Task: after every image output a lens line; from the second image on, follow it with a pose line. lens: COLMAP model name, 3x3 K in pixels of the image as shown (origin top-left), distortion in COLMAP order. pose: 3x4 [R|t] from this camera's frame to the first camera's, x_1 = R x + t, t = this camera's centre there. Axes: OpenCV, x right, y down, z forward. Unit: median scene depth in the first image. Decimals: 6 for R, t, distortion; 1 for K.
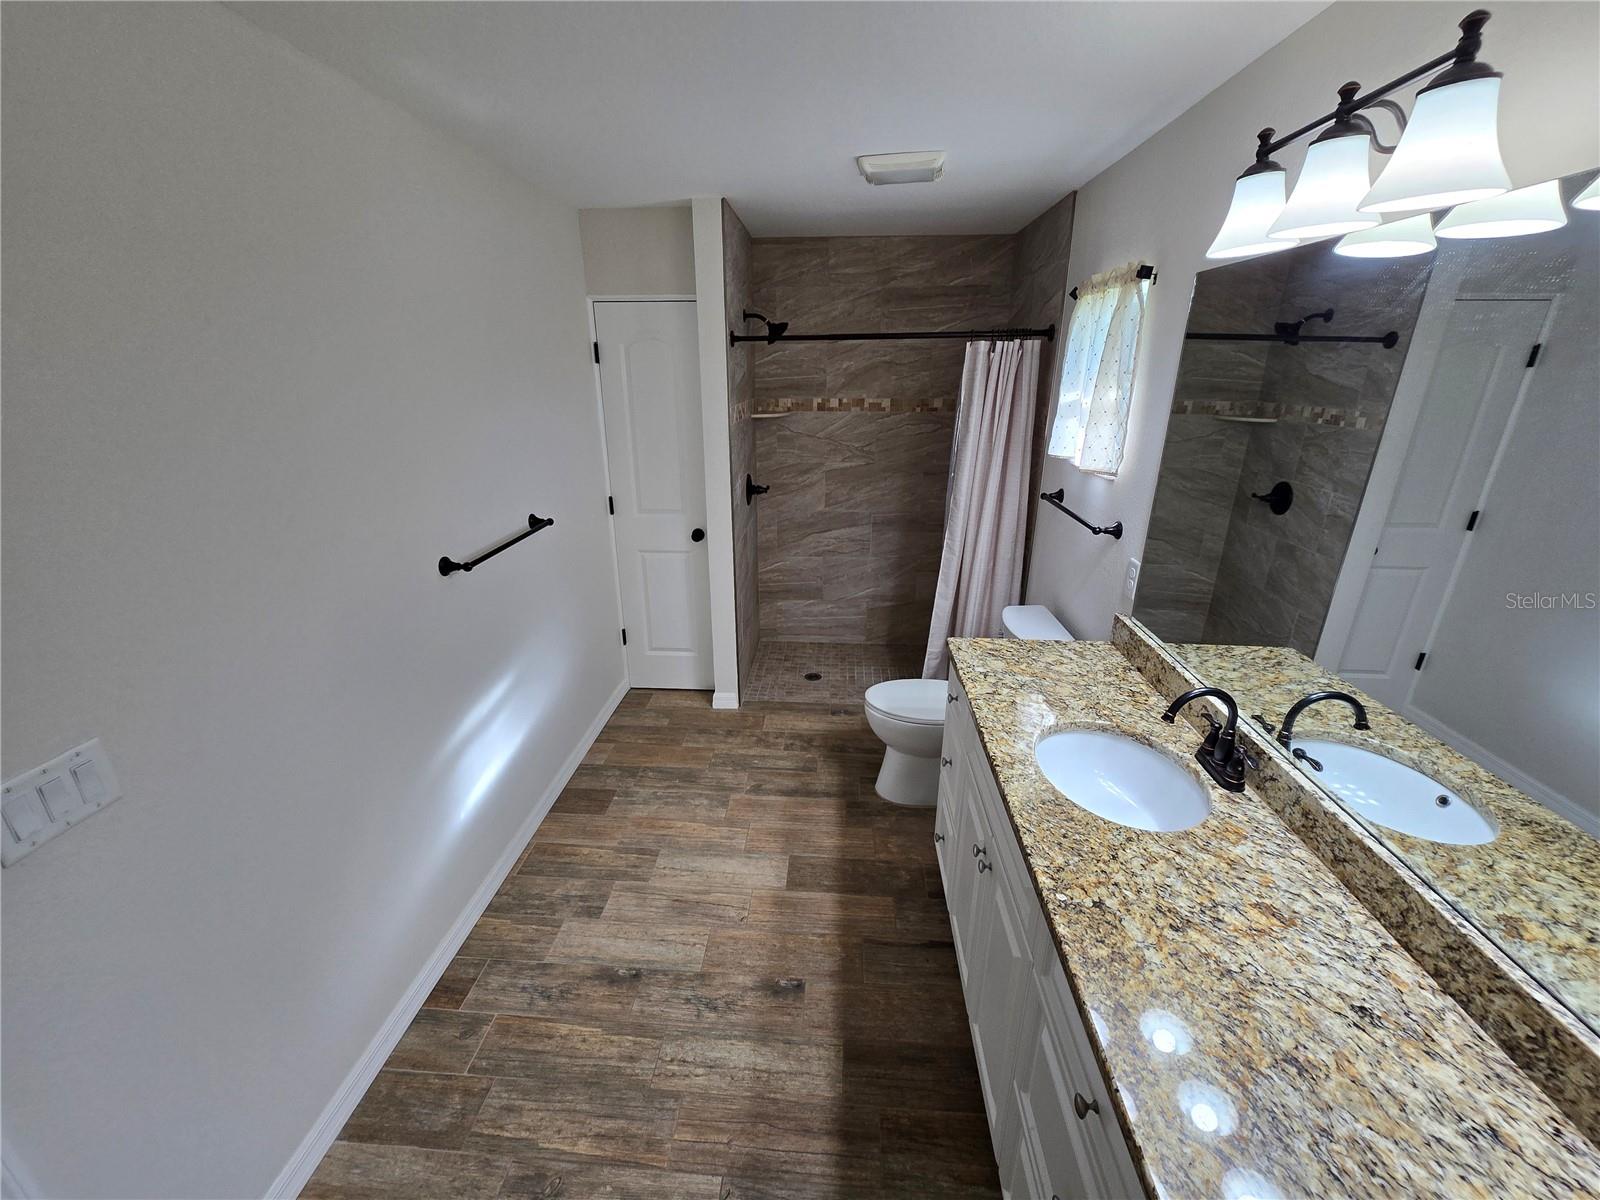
lens RADIAL K [[655.6, 0, 796.4], [0, 655.6, 604.4], [0, 0, 1]] dist [-0.004658, 0.000699]
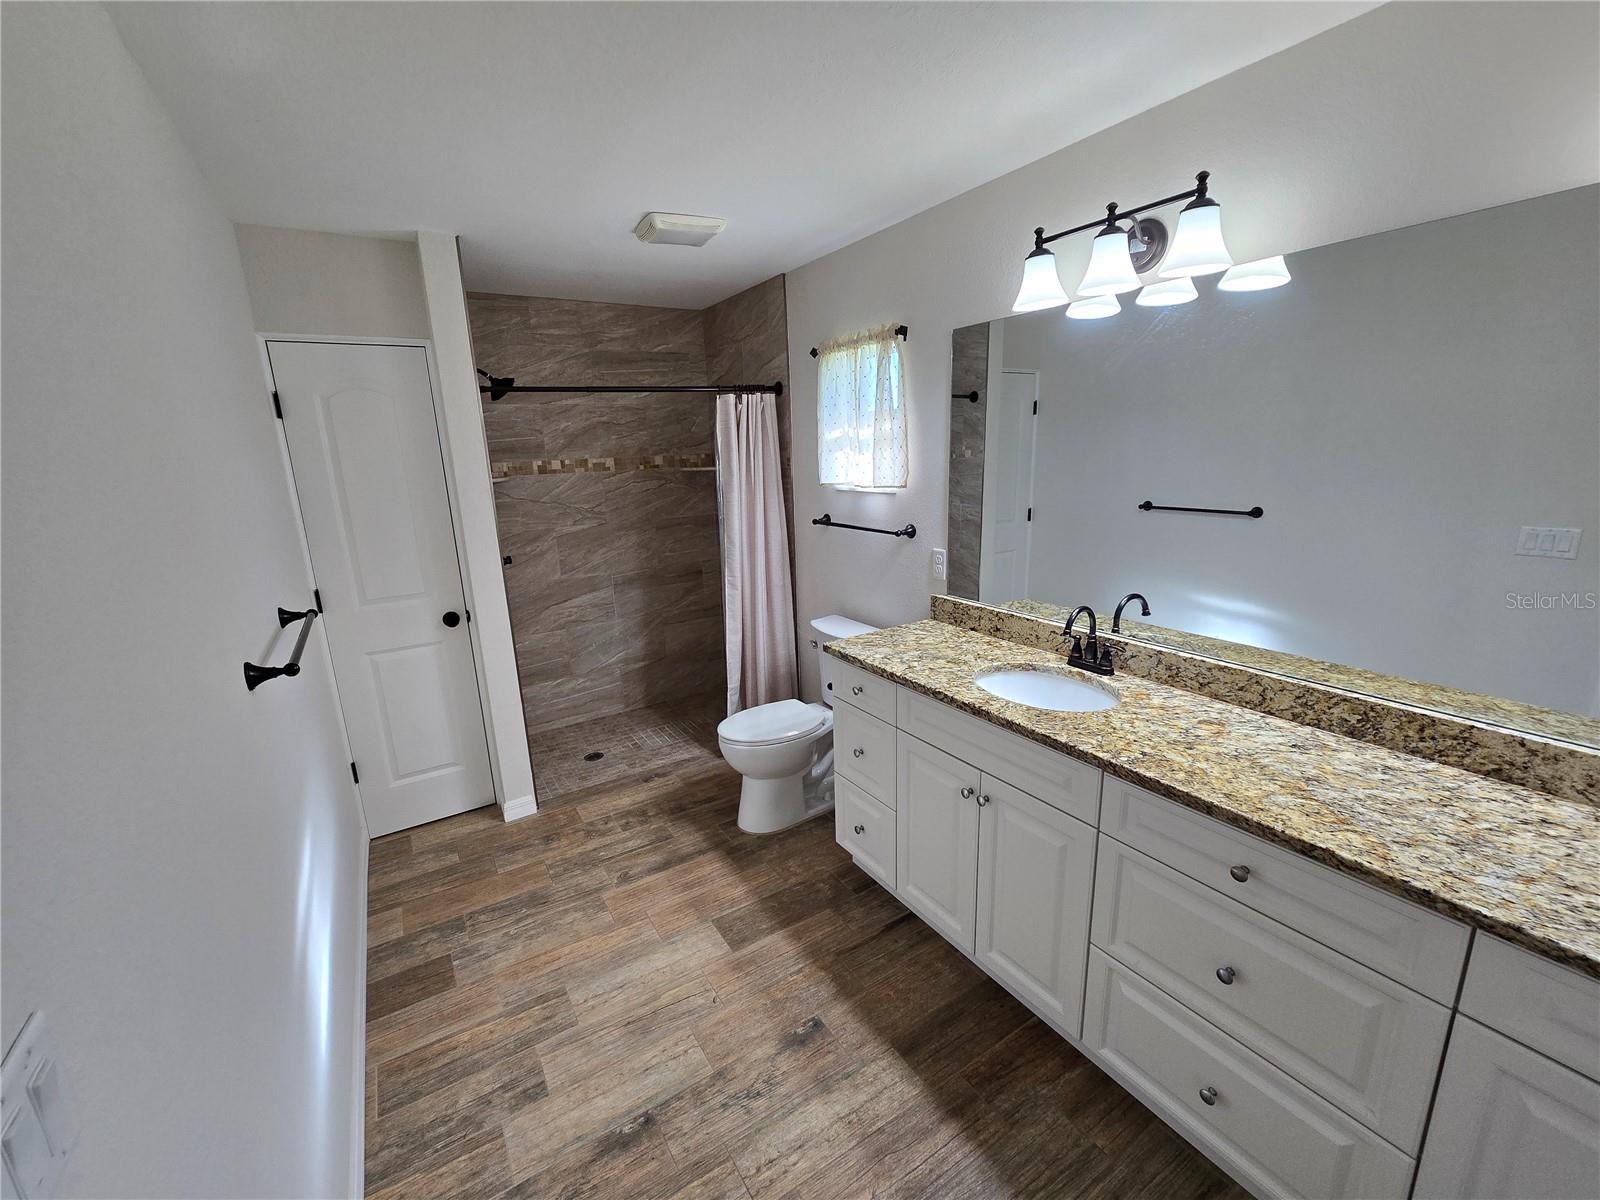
lens RADIAL K [[655.6, 0, 796.4], [0, 655.6, 604.4], [0, 0, 1]] dist [-0.004658, 0.000699]
pose [[0.806941, -0.166555, 0.566662, -0.322174], [0.236216, 0.970353, -0.051168, 0.026152], [-0.541339, 0.175144, 0.822360, 0.094459]]
